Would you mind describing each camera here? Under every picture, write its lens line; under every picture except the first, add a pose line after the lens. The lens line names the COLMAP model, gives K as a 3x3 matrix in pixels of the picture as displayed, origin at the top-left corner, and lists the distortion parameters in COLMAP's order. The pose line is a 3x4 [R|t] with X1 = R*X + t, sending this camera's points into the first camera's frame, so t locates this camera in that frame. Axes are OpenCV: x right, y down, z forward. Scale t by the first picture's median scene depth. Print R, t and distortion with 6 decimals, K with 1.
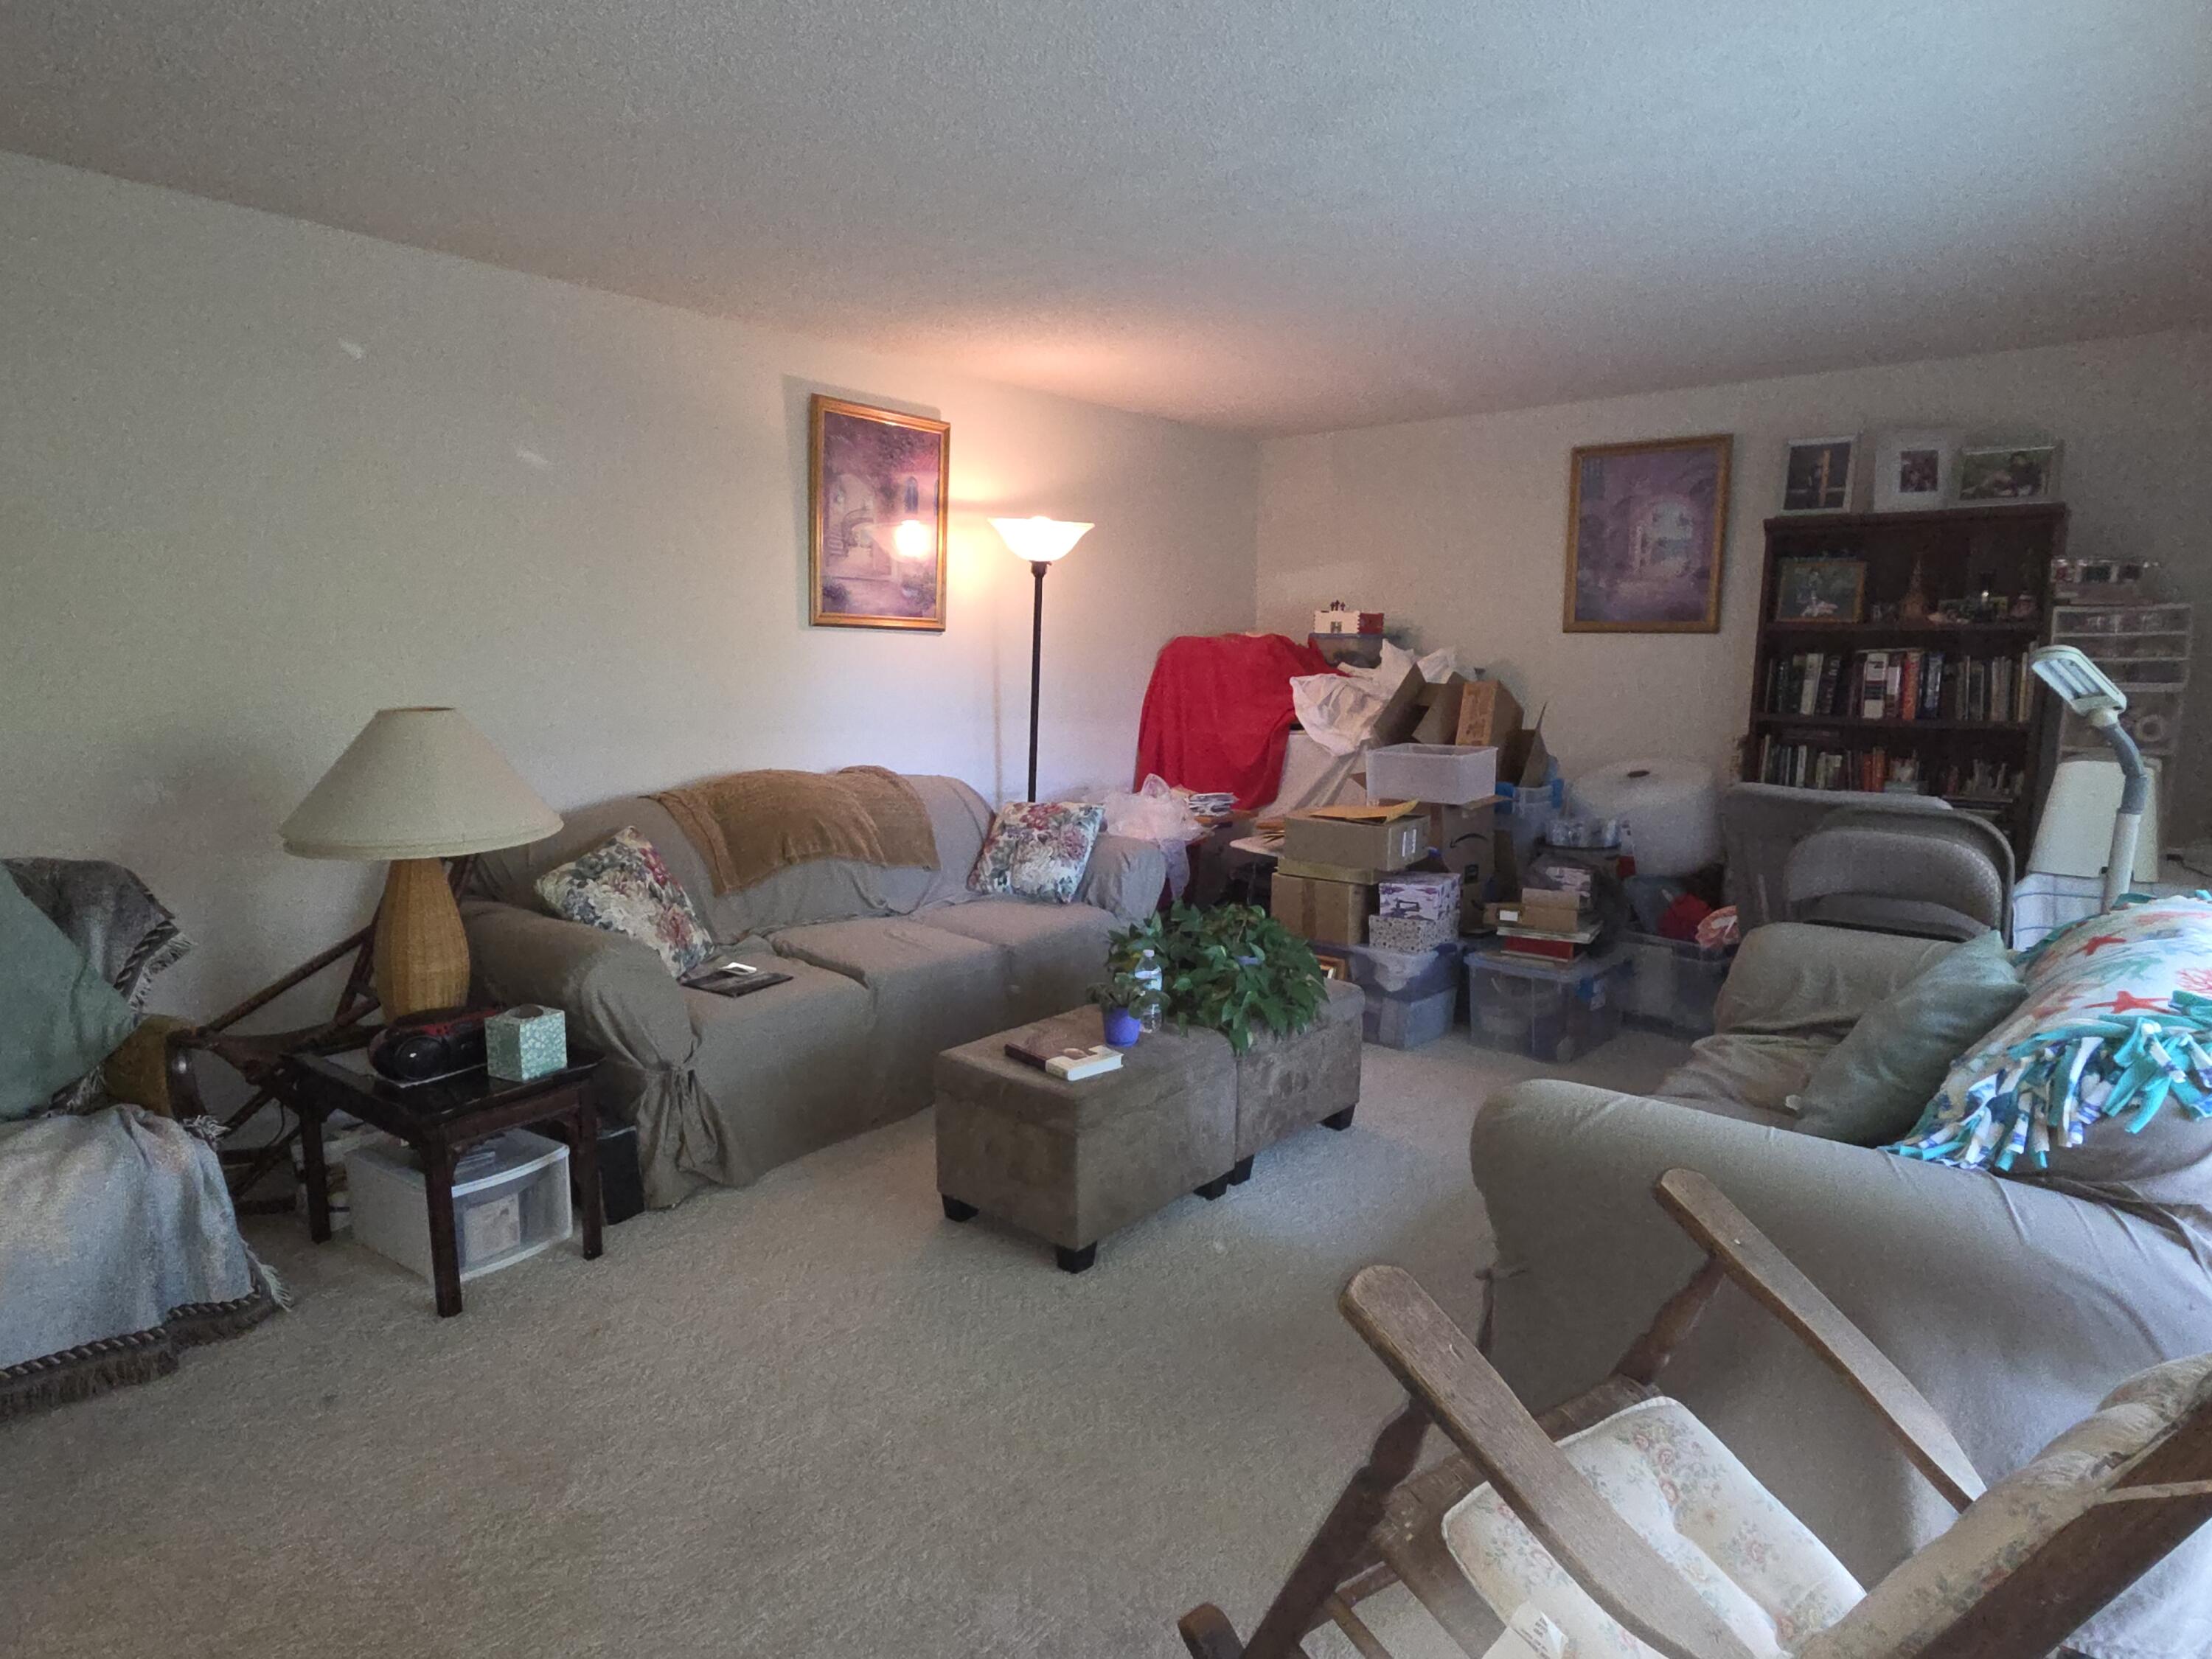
lens RADIAL K [[1280.9, 0, 1102.4], [0, 1280.9, 829.1], [0, 0, 1]] dist [0.001348, 0.001853]
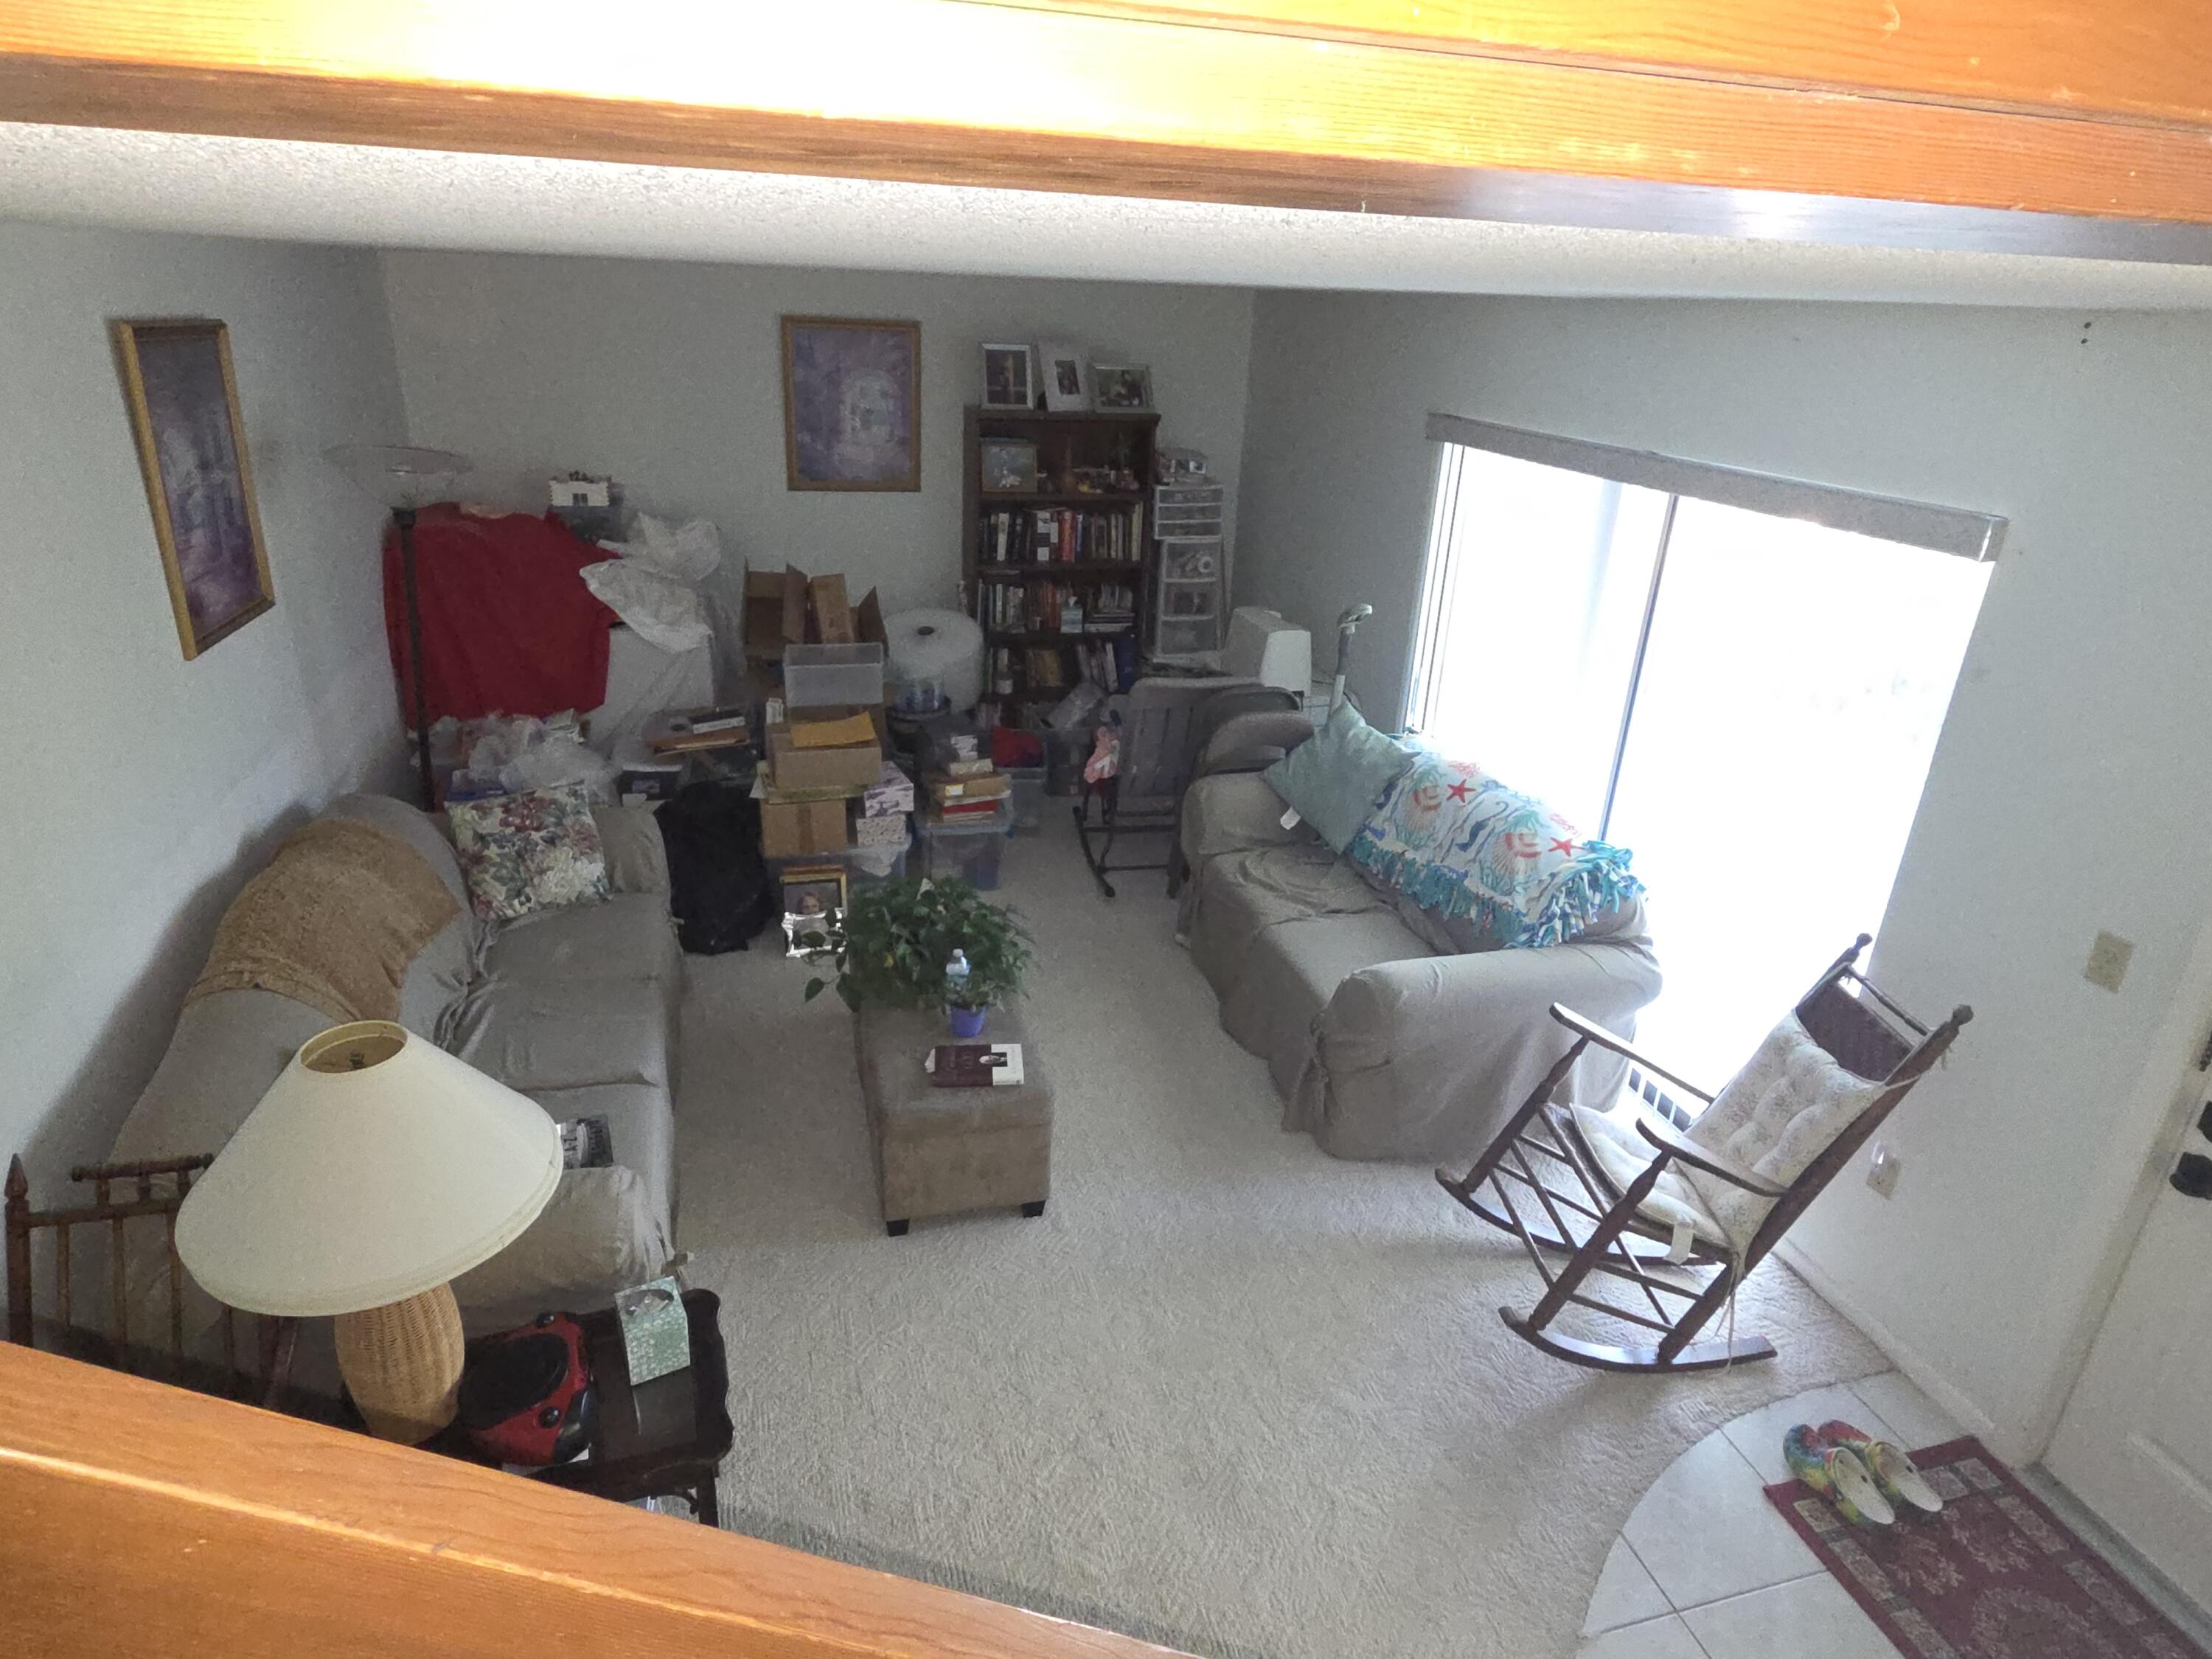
lens RADIAL K [[1280.9, 0, 1100.6], [0, 1280.9, 824.2], [0, 0, 1]] dist [0.001348, 0.001853]
pose [[0.556454, -0.303387, 0.773508, -0.504004], [0.077103, 0.945790, 0.315493, -0.247920], [-0.827293, -0.115917, 0.549681, 0.173405]]
